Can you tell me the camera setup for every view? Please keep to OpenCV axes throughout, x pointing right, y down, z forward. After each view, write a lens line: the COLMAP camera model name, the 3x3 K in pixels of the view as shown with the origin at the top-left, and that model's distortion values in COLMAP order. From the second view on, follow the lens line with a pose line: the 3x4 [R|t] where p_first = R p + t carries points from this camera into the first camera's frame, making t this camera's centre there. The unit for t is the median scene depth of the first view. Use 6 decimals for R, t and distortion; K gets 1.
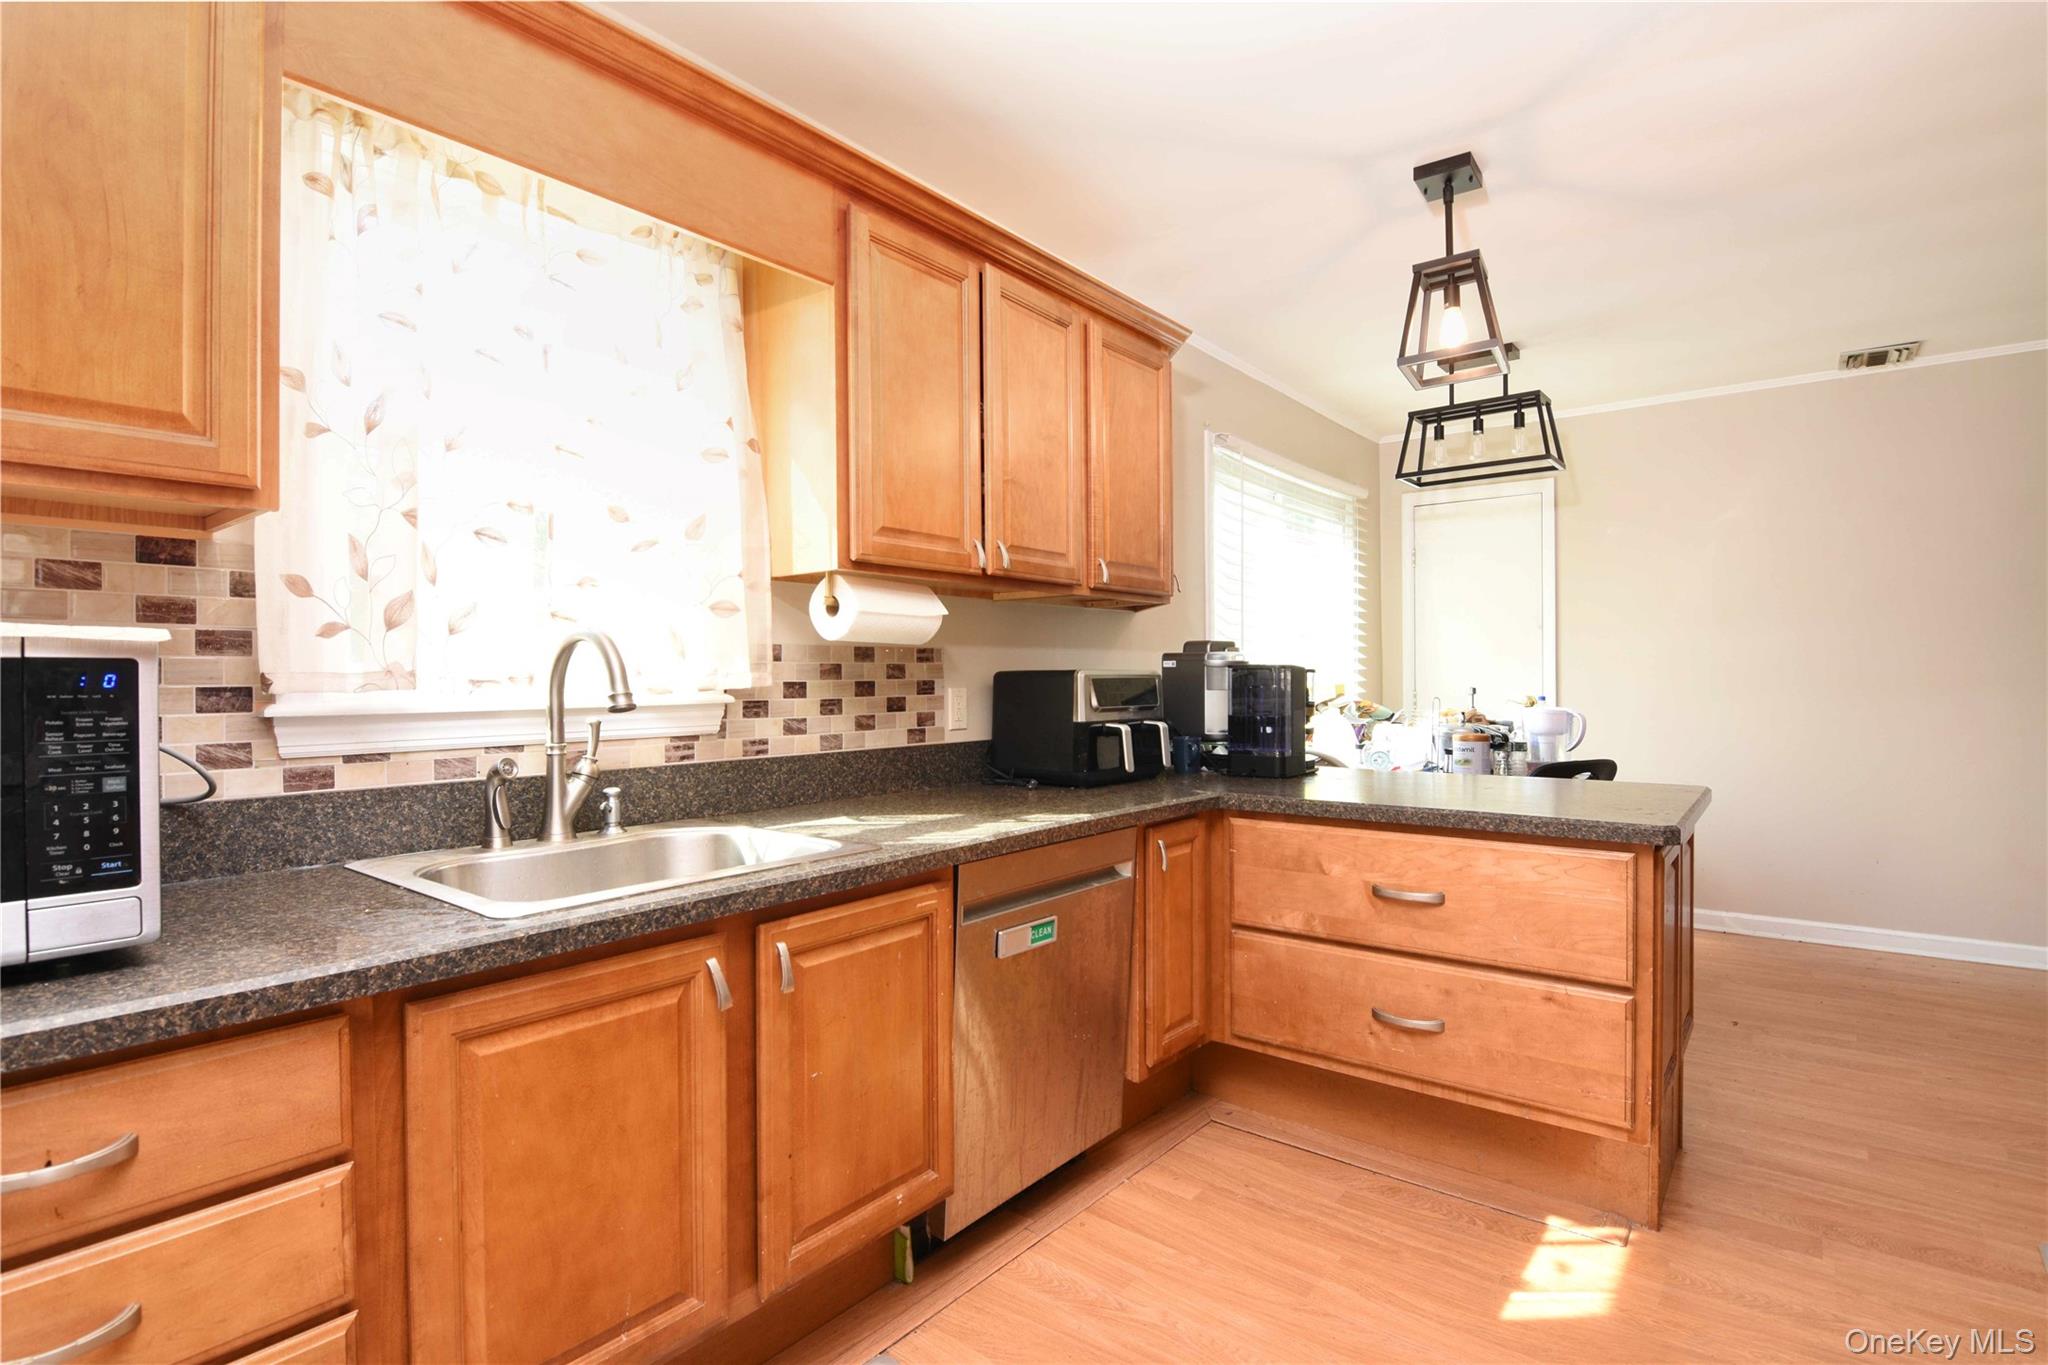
lens RADIAL K [[991.3, 0, 1014.4], [0, 991.3, 684.0], [0, 0, 1]] dist [-0.004836, -0.012446]
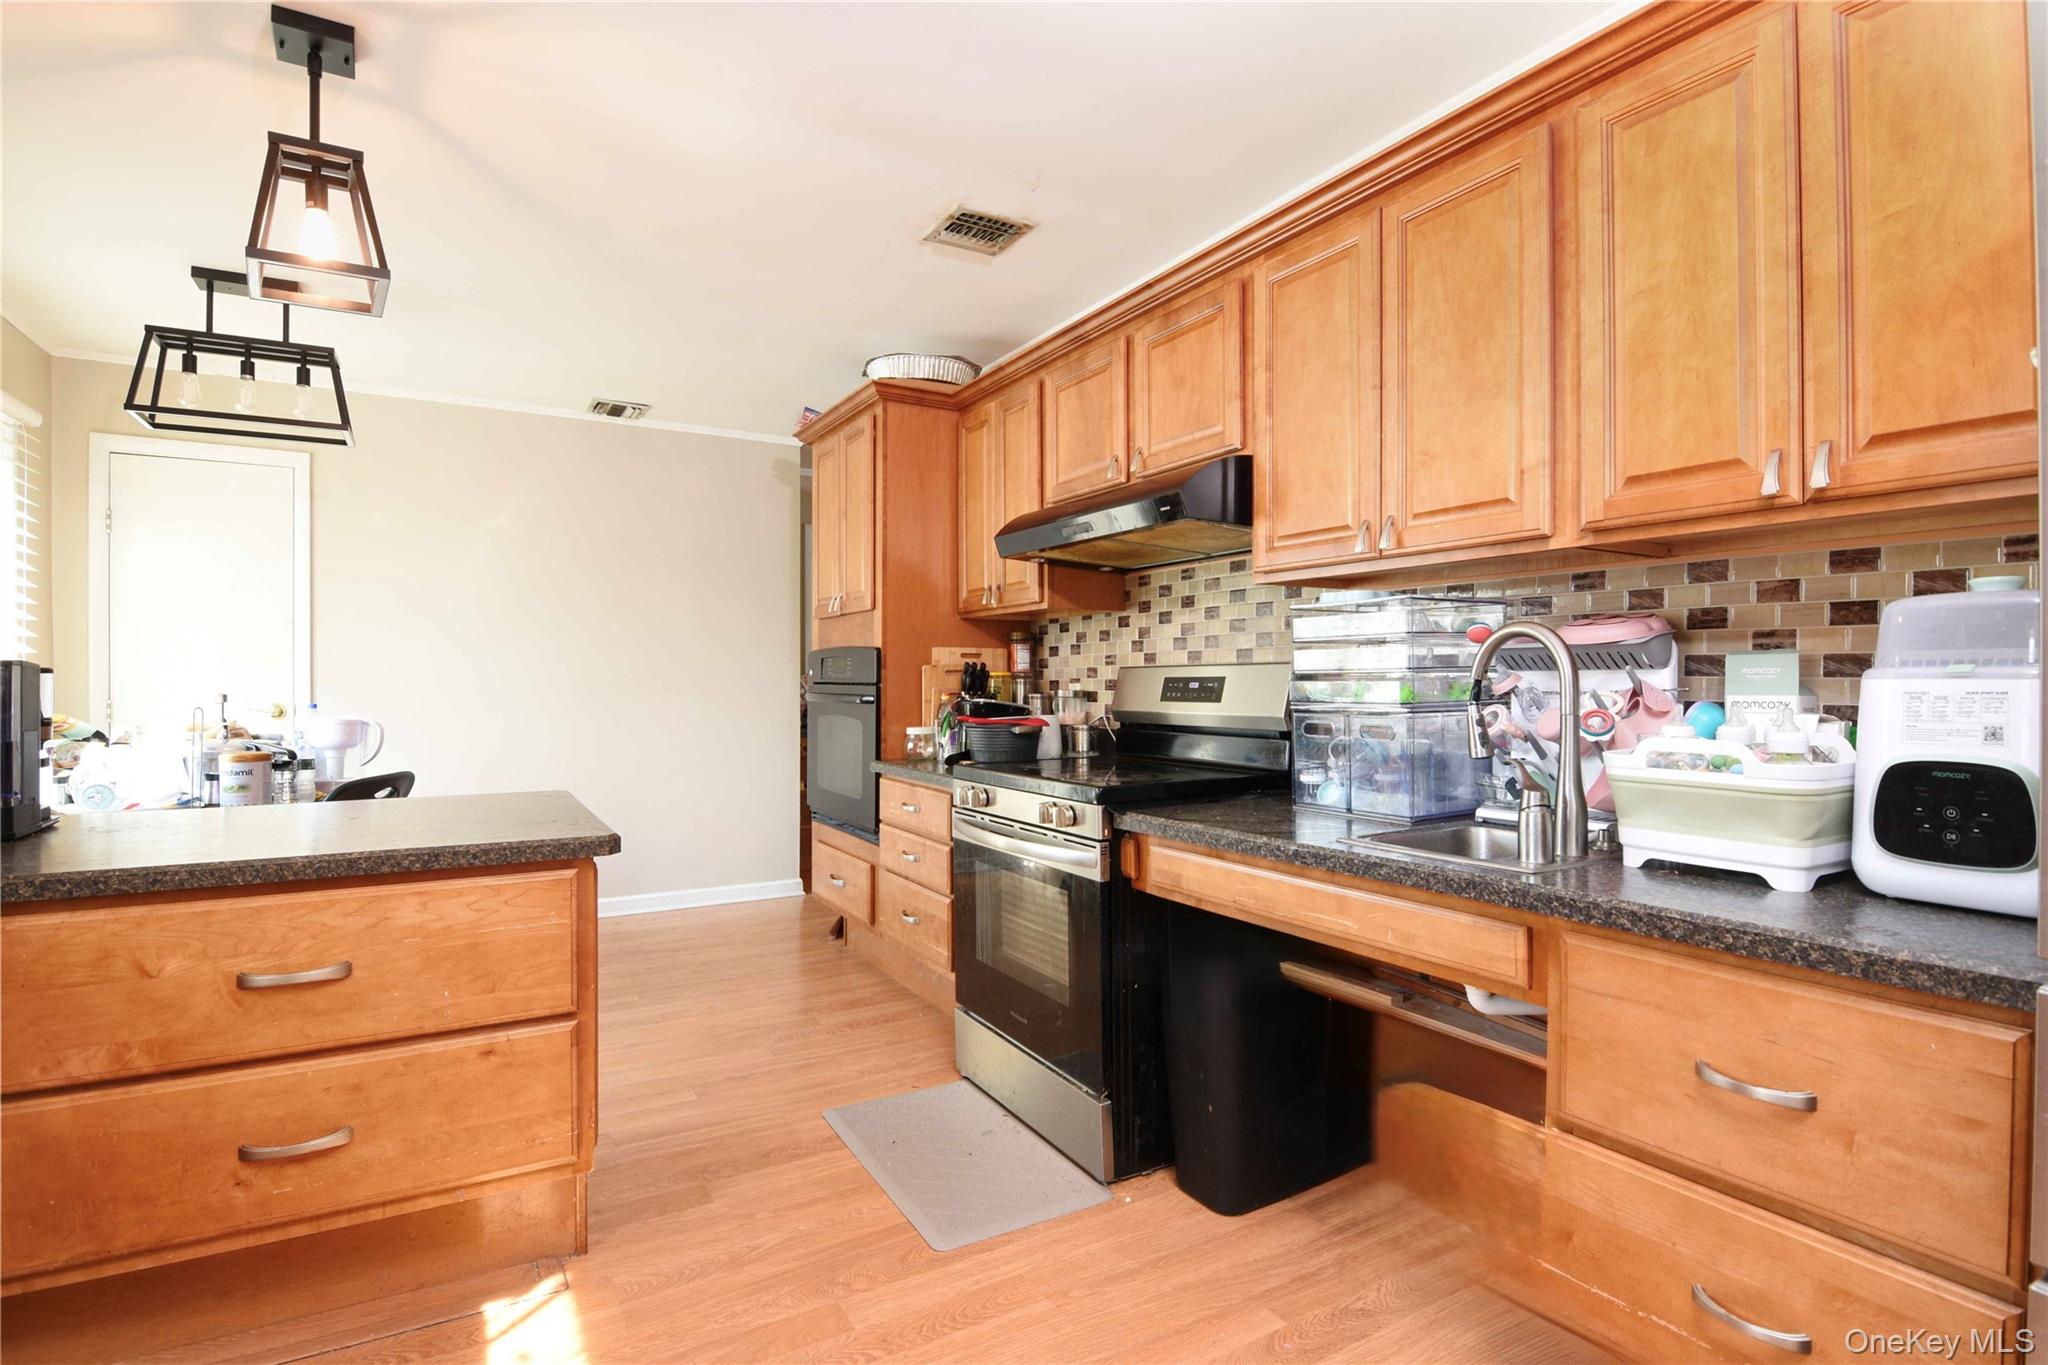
lens RADIAL K [[991.3, 0, 1014.4], [0, 991.3, 684.0], [0, 0, 1]] dist [-0.004836, -0.012446]
pose [[0.357644, 0.002174, 0.933856, -0.089812], [0.002098, 0.999993, -0.003131, -0.001309], [-0.933856, 0.003079, 0.357637, 0.220316]]
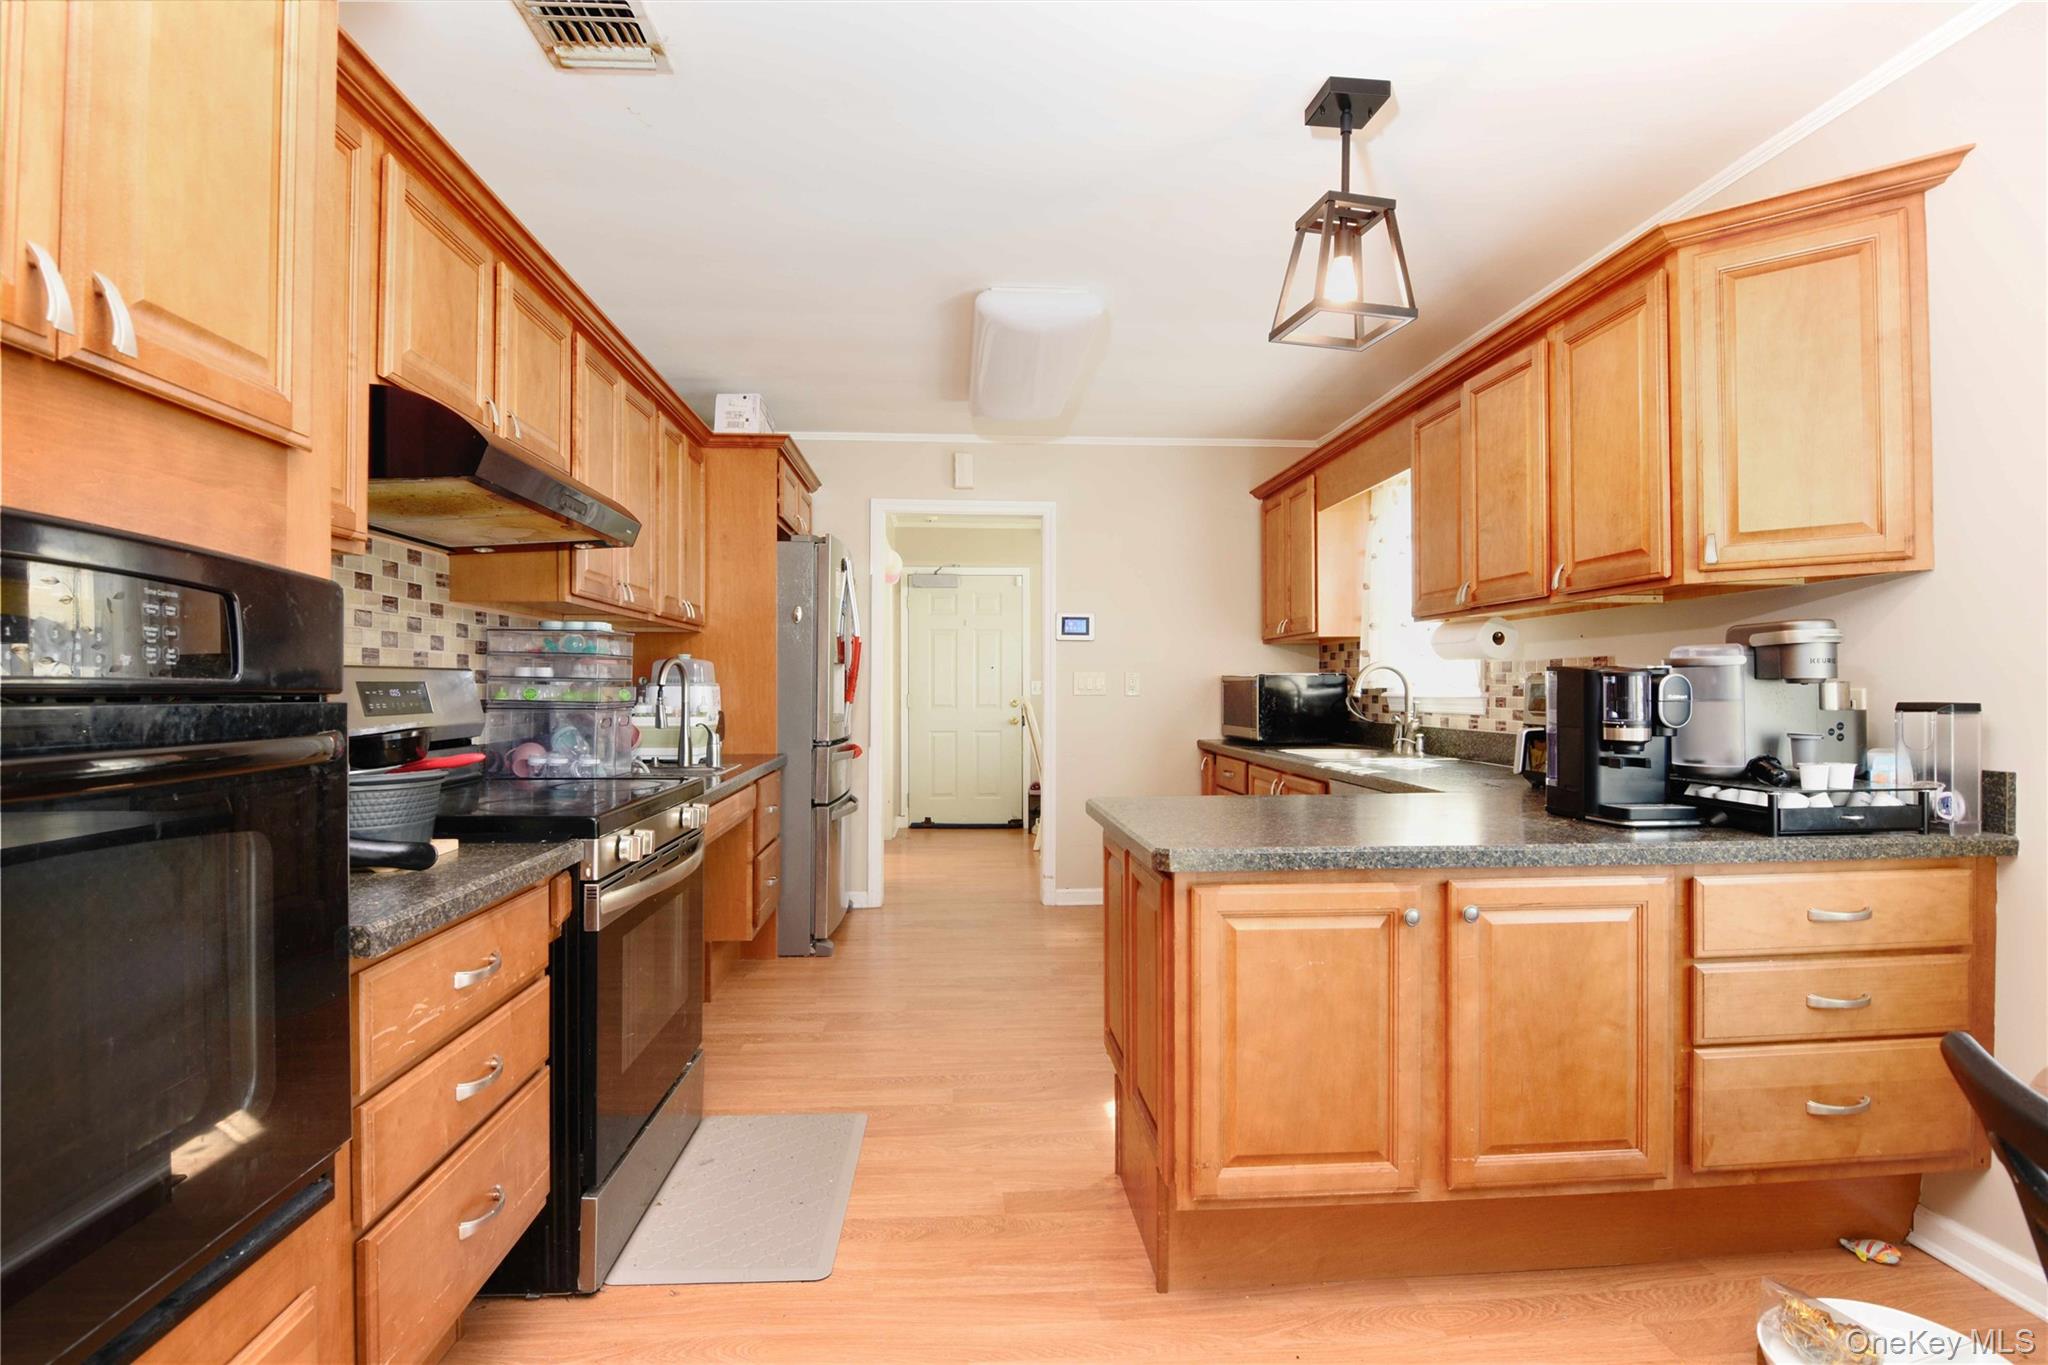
lens RADIAL K [[991.3, 0, 1014.4], [0, 991.3, 684.0], [0, 0, 1]] dist [-0.004836, -0.012446]
pose [[-0.733294, 0.005849, -0.679887, 1.322678], [0.004185, 0.999983, 0.004089, -0.013419], [0.679899, 0.000153, -0.733306, 1.531655]]
